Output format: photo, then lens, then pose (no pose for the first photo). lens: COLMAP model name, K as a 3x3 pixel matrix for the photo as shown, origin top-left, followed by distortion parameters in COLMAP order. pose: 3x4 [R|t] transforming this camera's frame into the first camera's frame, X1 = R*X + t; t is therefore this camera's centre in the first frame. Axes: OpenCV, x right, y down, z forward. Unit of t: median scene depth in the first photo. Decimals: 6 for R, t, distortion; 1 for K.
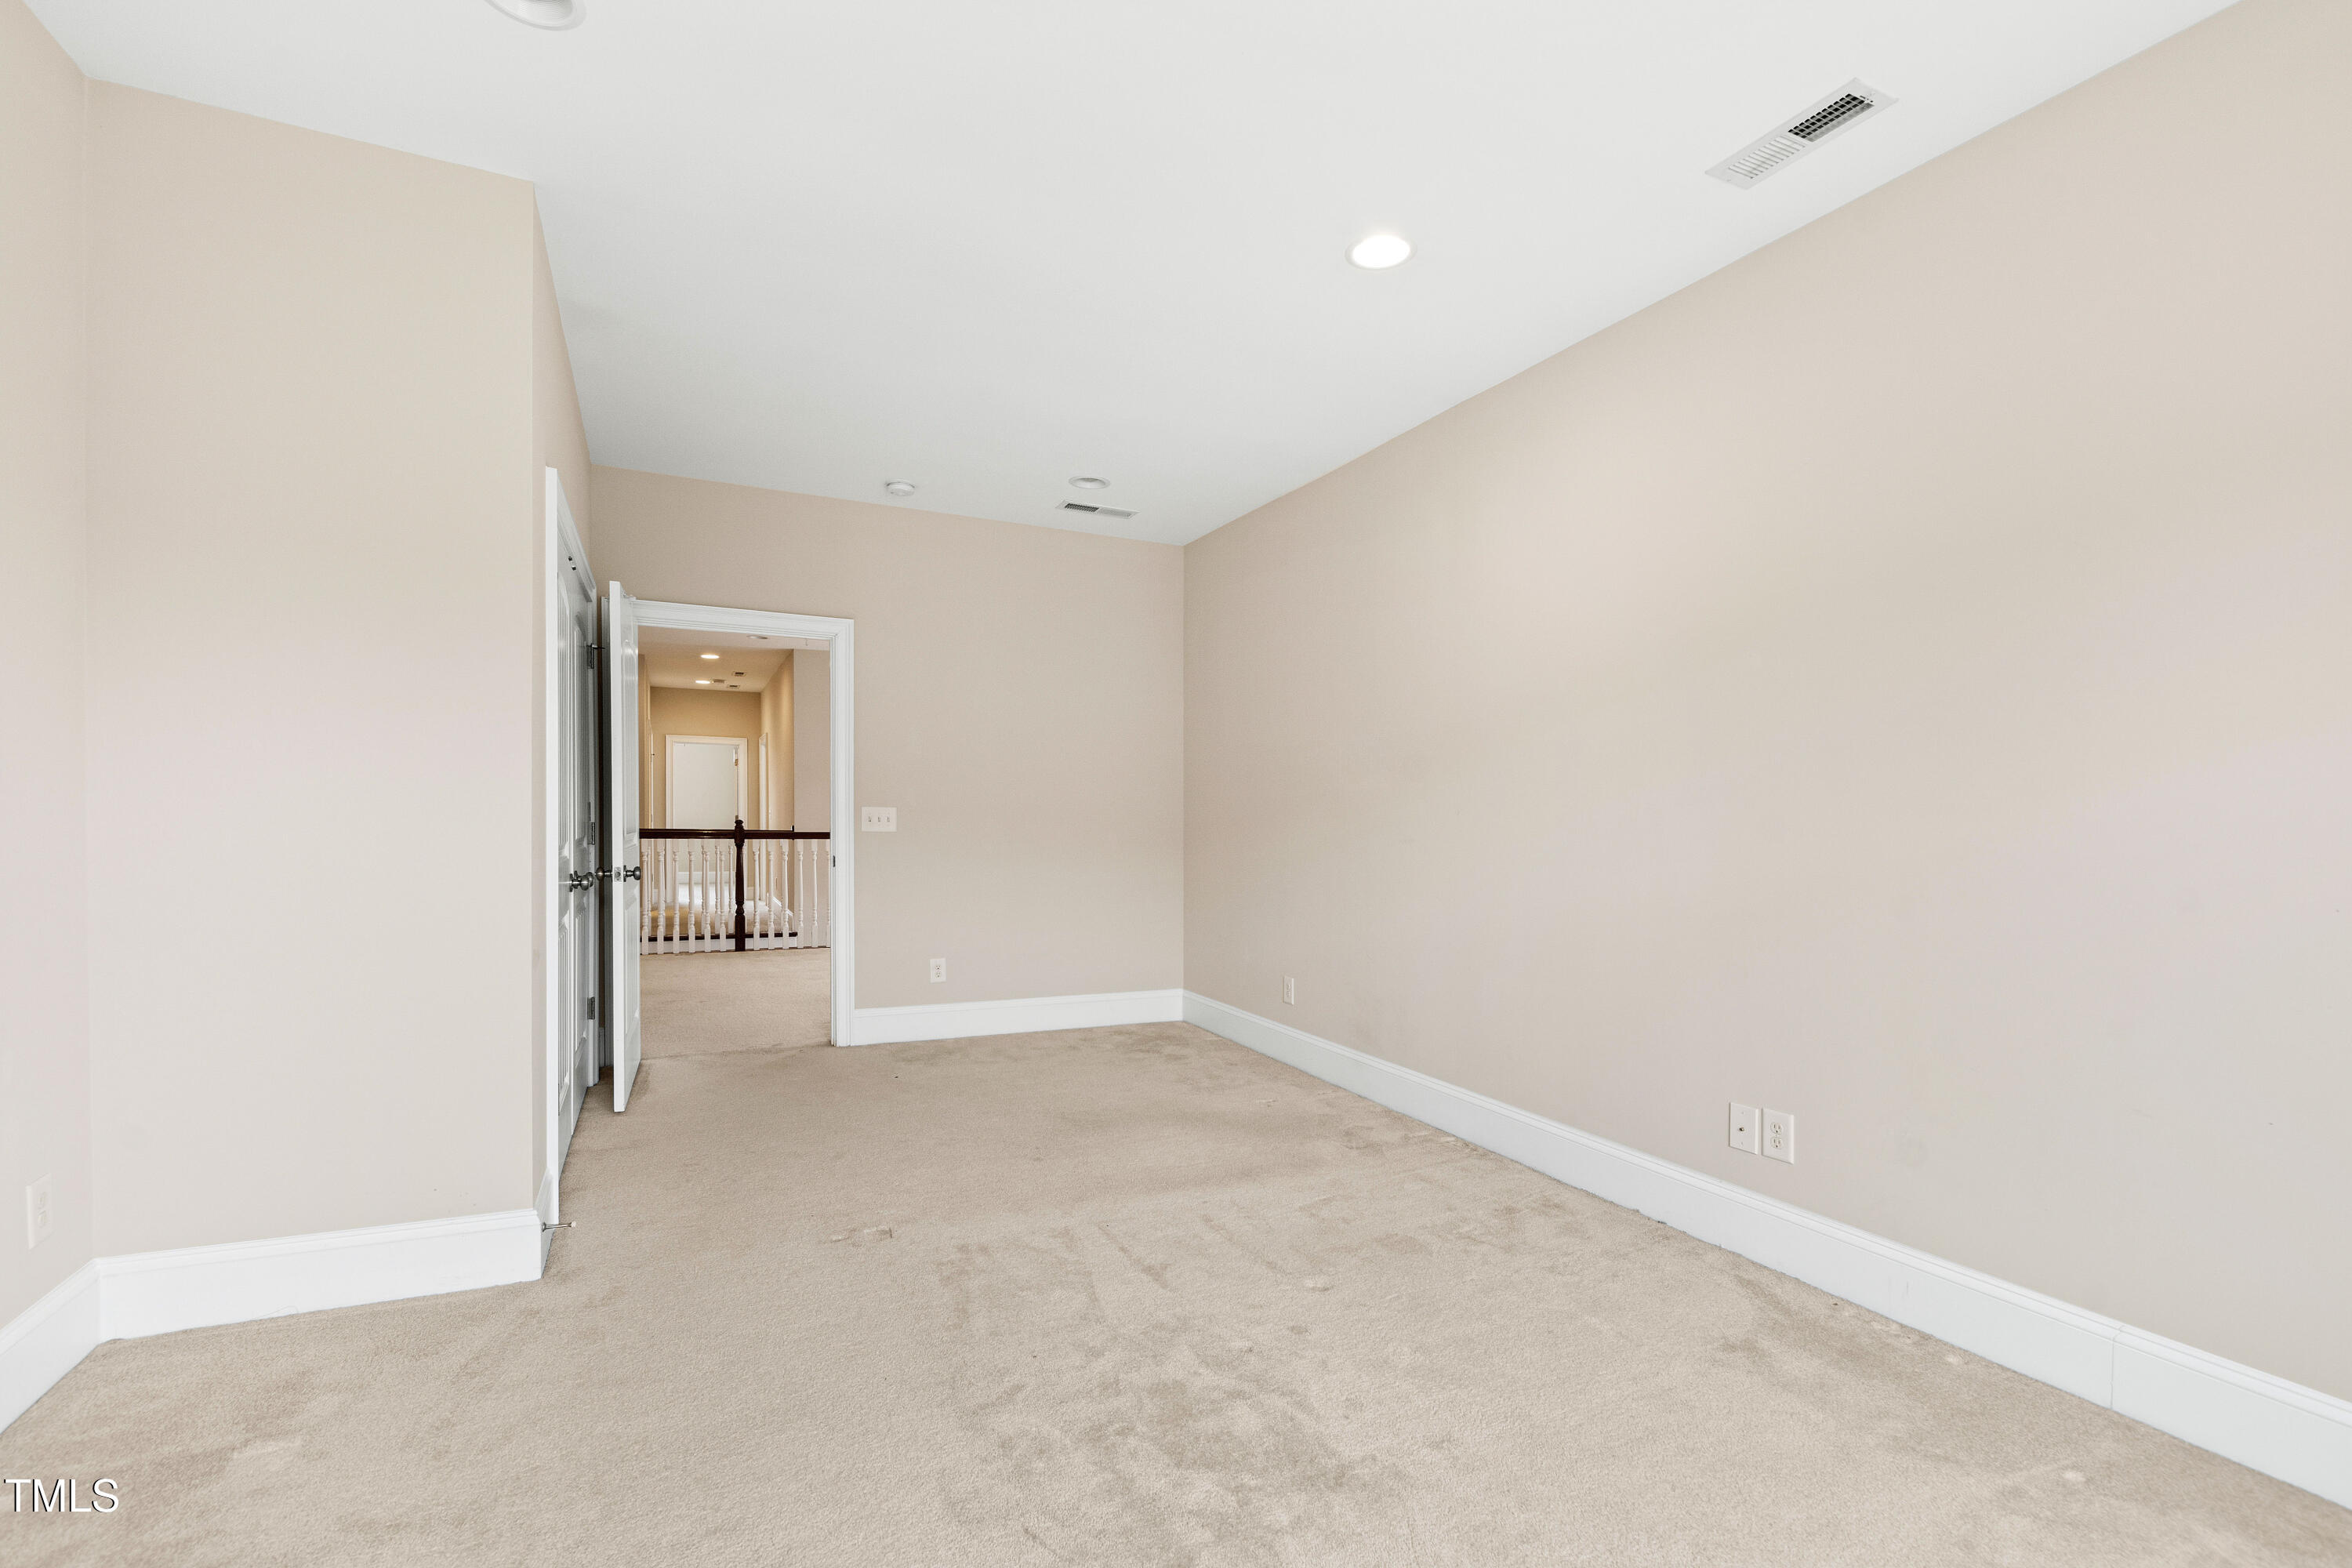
lens RADIAL K [[1023.7, 0, 1154.8], [0, 1023.7, 831.7], [0, 0, 1]] dist [0.009959, -0.004417]
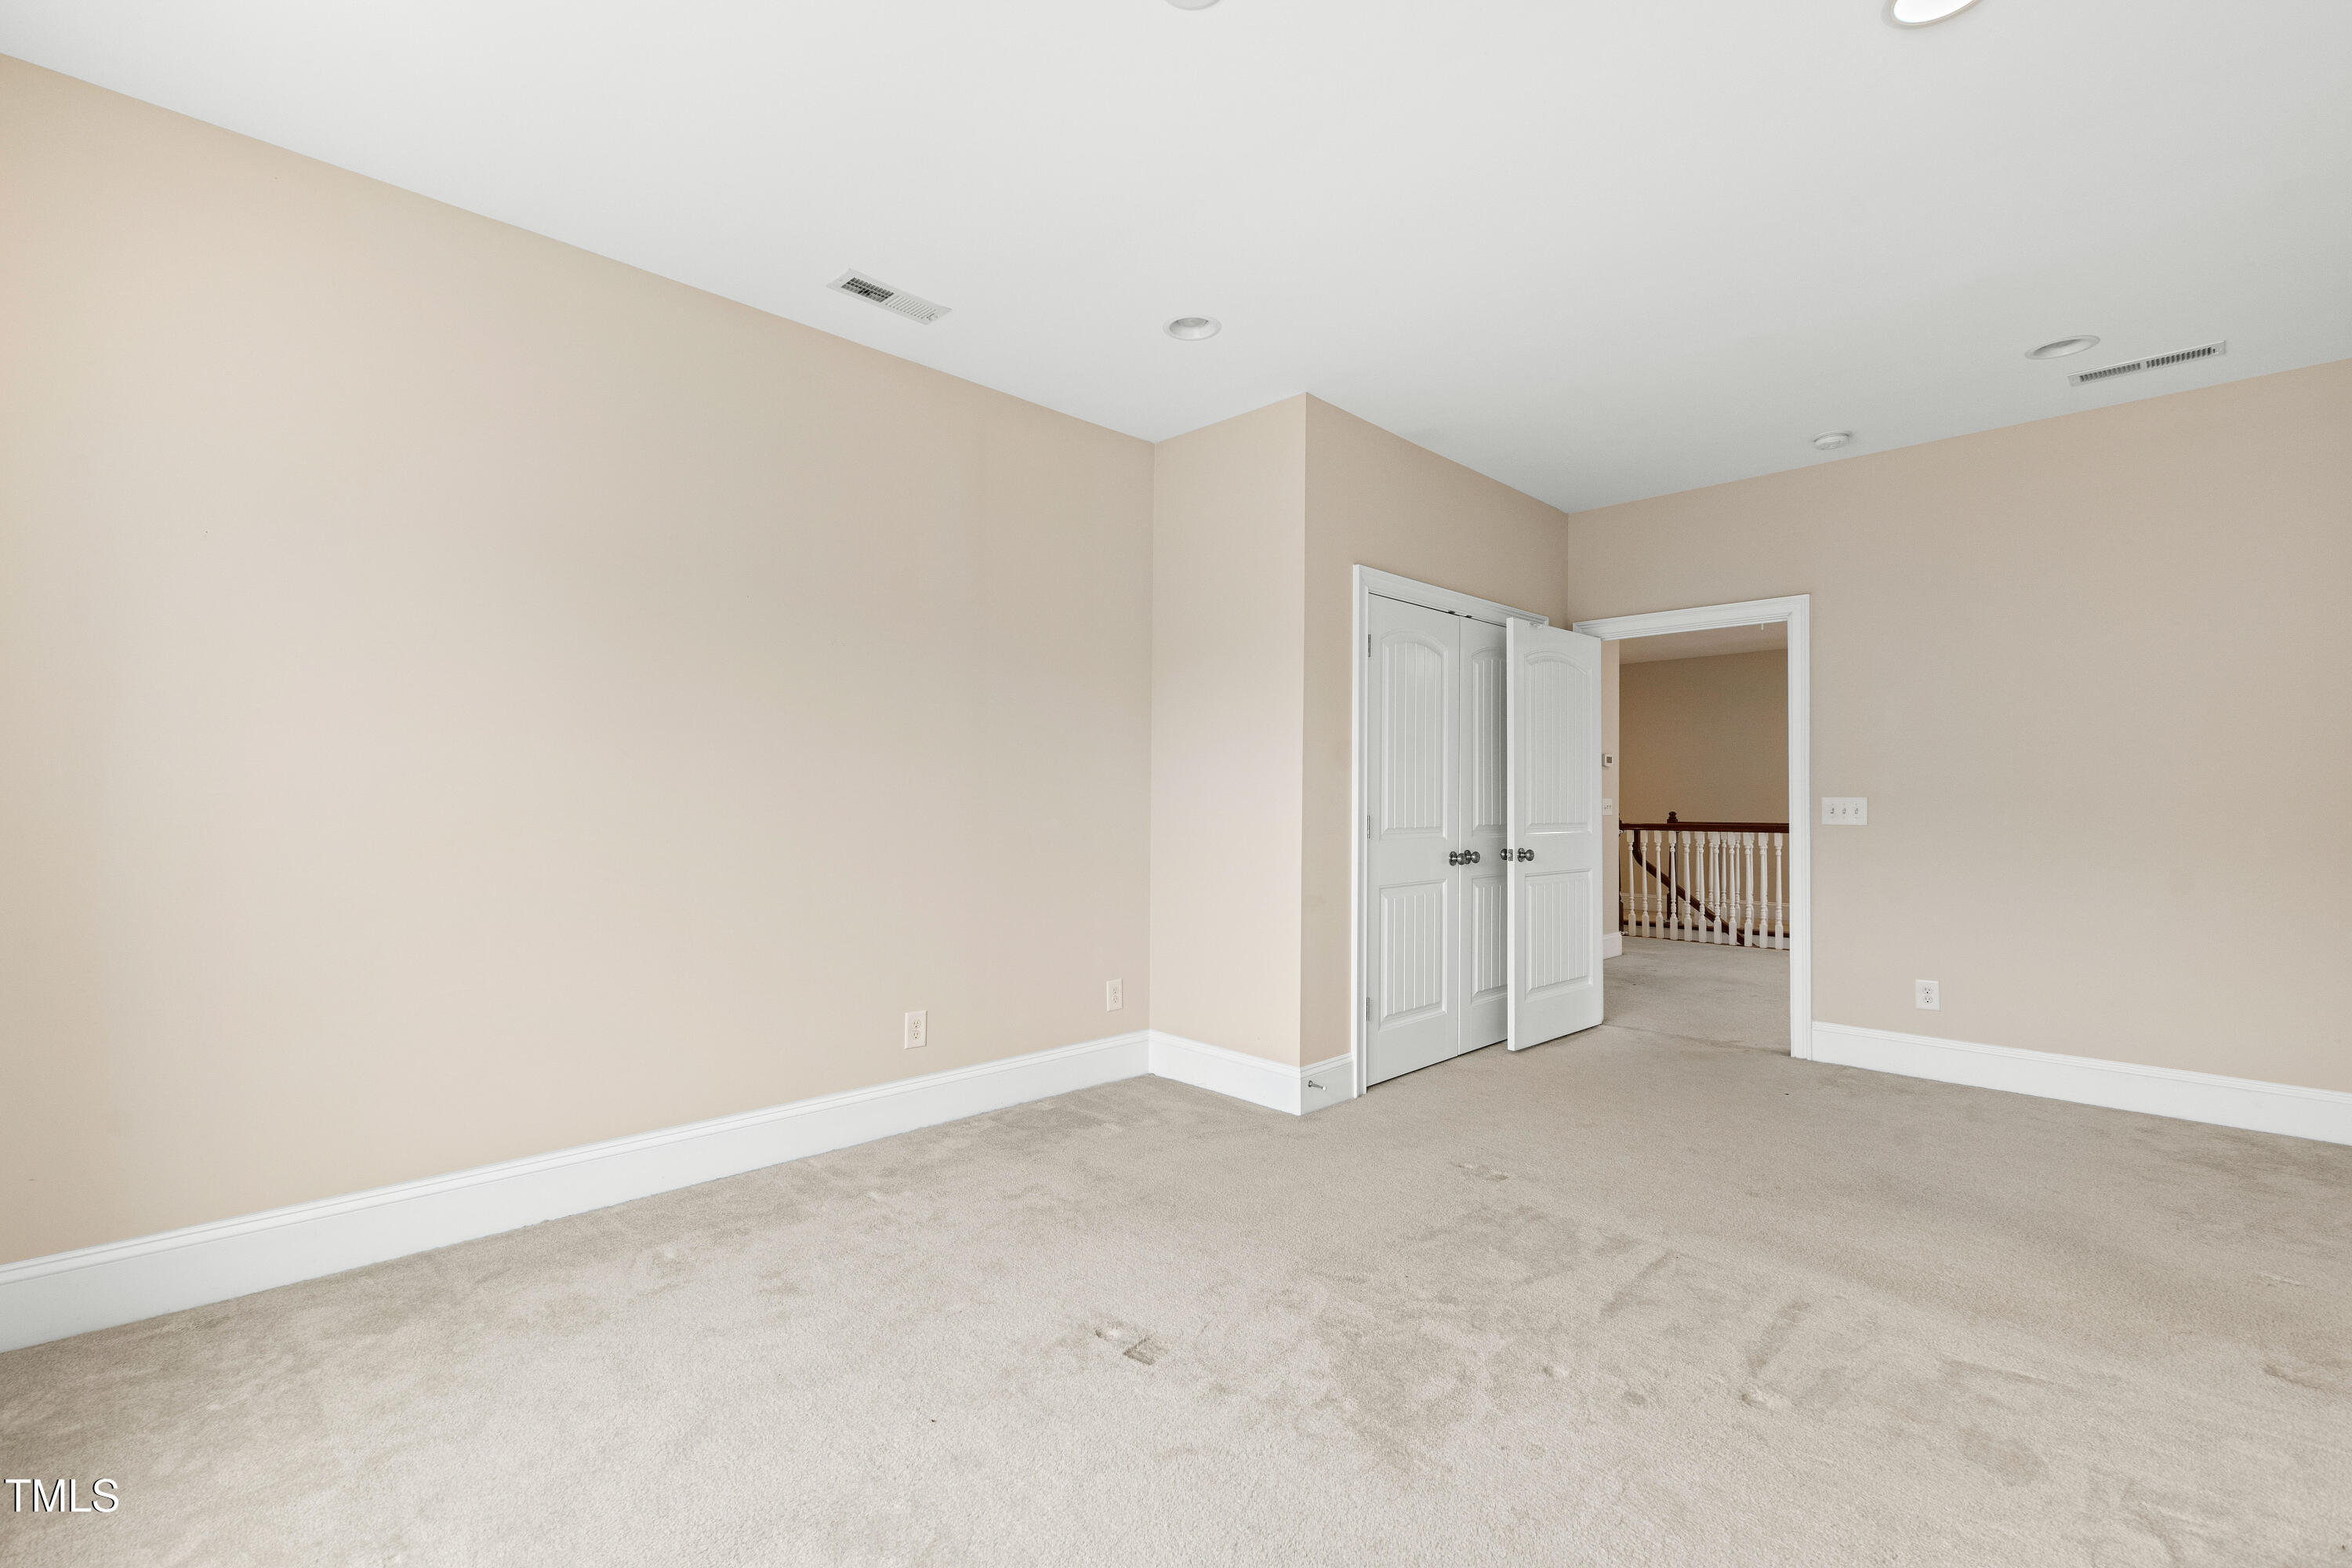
lens RADIAL K [[1023.7, 0, 1175.0], [0, 1023.7, 791.7], [0, 0, 1]] dist [0.009959, -0.004417]
pose [[0.346281, -0.023110, -0.937846, 0.398134], [-0.012736, 0.999489, -0.029332, 0.005065], [0.938044, 0.022102, 0.345810, 0.161615]]
